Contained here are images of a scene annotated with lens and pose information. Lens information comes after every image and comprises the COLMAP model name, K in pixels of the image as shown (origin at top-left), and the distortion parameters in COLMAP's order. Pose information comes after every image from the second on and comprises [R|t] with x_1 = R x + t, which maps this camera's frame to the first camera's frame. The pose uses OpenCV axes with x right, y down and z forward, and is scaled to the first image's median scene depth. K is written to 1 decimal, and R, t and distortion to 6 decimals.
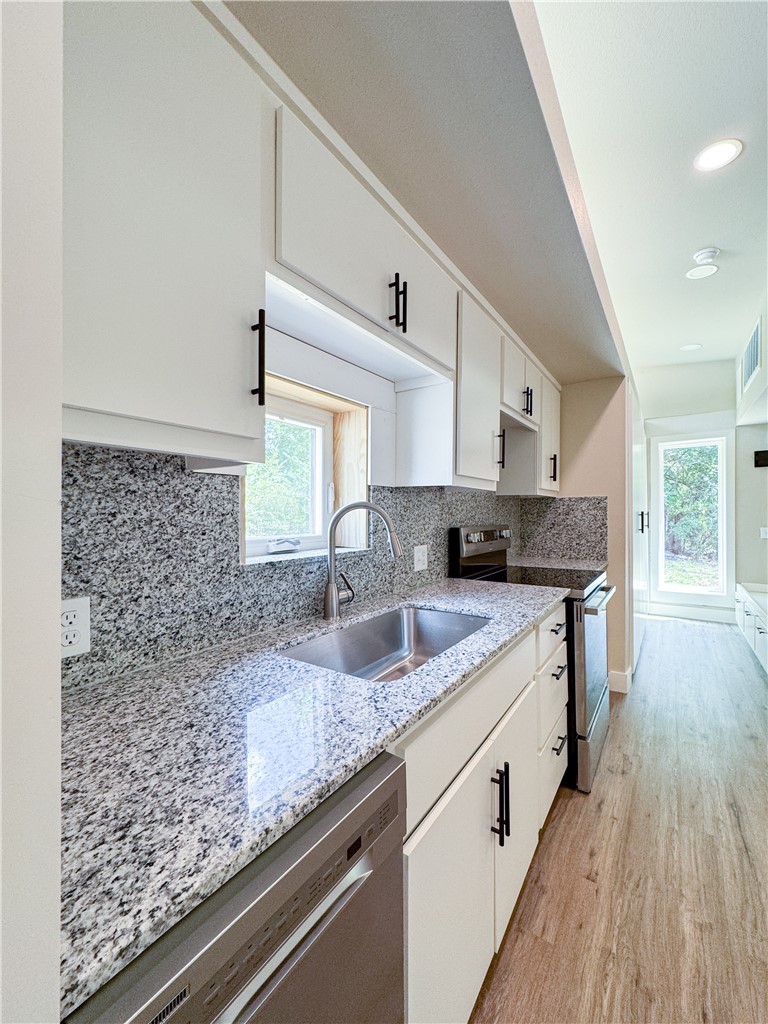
lens RADIAL K [[410.2, 0, 387.4], [0, 410.2, 511.4], [0, 0, 1]] dist [-0.005622, 0.001244]
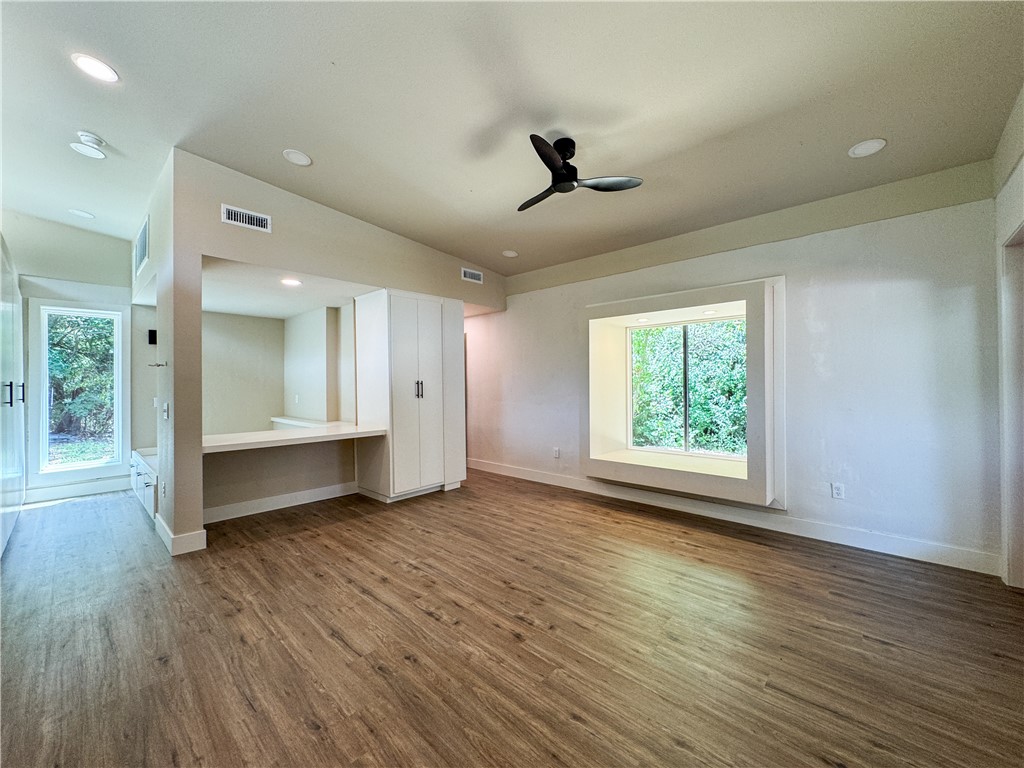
lens RADIAL K [[410.2, 0, 510.0], [0, 410.2, 383.0], [0, 0, 1]] dist [-0.005622, 0.001244]
pose [[0.142166, 0.005824, 0.989826, -0.167593], [0.004449, 0.999969, -0.006523, 0.025459], [-0.989833, 0.005332, 0.142135, -0.340642]]
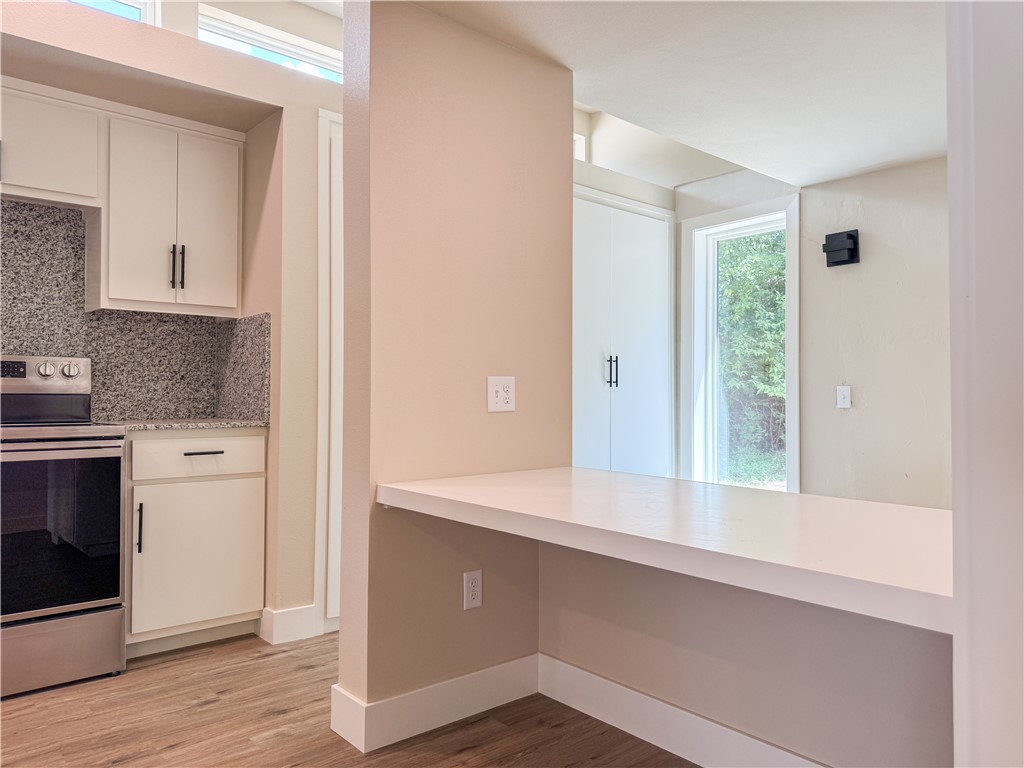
lens RADIAL K [[729.5, 0, 512.0], [0, 729.5, 384.0], [0, 0, 1]] dist [0.050217, -0.063970]
pose [[0.970032, 0.005844, -0.242907, 1.861887], [-0.008670, 0.999907, -0.010564, 0.122123], [0.242822, 0.012354, 0.969992, 0.084605]]
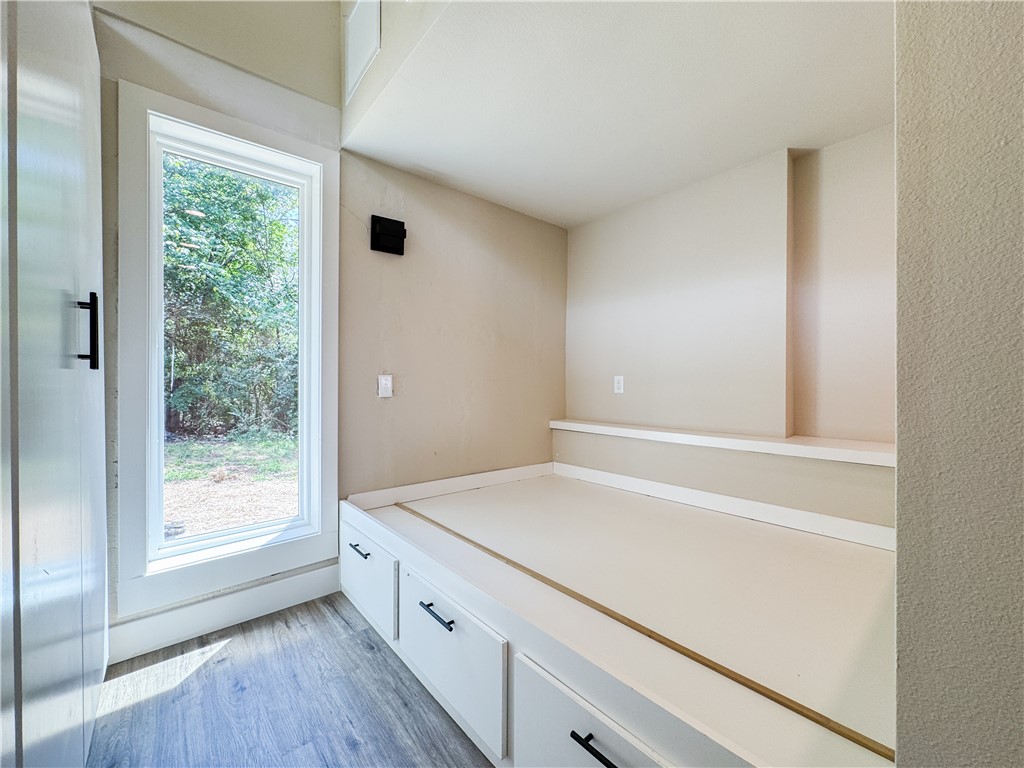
lens RADIAL K [[410.2, 0, 510.0], [0, 410.2, 383.0], [0, 0, 1]] dist [-0.005622, 0.001244]
pose [[0.260916, 0.002174, 0.965359, 1.204415], [-0.001479, 0.999997, -0.001852, 0.122105], [-0.965360, -0.000945, 0.260919, 1.803251]]
